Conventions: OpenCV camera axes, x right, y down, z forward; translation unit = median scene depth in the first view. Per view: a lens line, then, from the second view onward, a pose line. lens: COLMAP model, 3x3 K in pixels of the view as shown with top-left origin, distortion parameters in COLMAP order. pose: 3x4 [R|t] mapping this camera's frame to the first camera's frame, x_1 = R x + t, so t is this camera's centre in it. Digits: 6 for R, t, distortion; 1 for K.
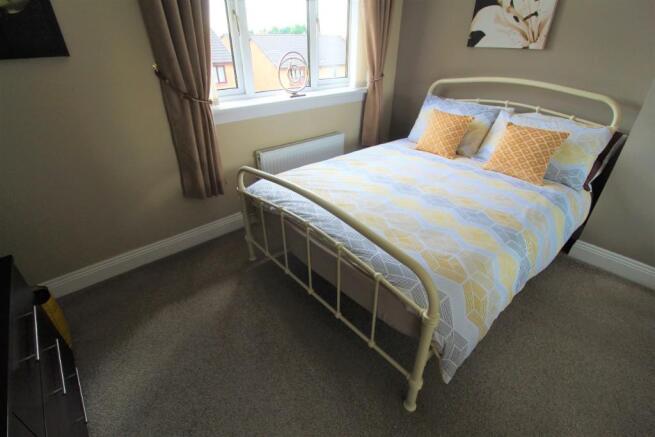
lens RADIAL K [[302.2, 0, 327.5], [0, 302.2, 218.5], [0, 0, 1]] dist [0.000159, -0.017471]
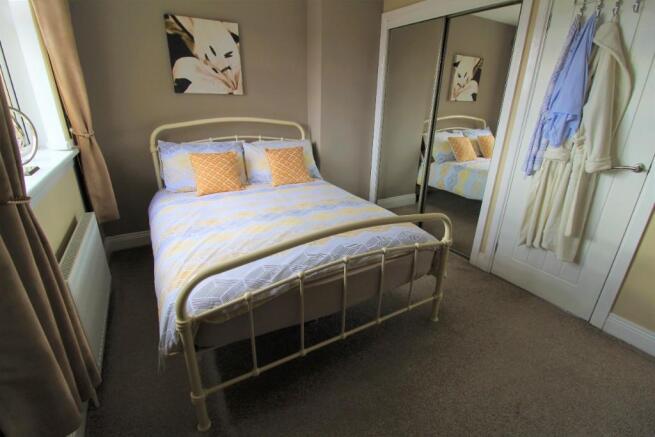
lens RADIAL K [[302.2, 0, 327.5], [0, 302.2, 218.5], [0, 0, 1]] dist [0.000159, -0.017471]
pose [[0.193884, -0.352483, 0.915514, -0.593683], [0.482668, 0.846731, 0.223783, -0.219815], [-0.854073, 0.398501, 0.334299, 0.448461]]
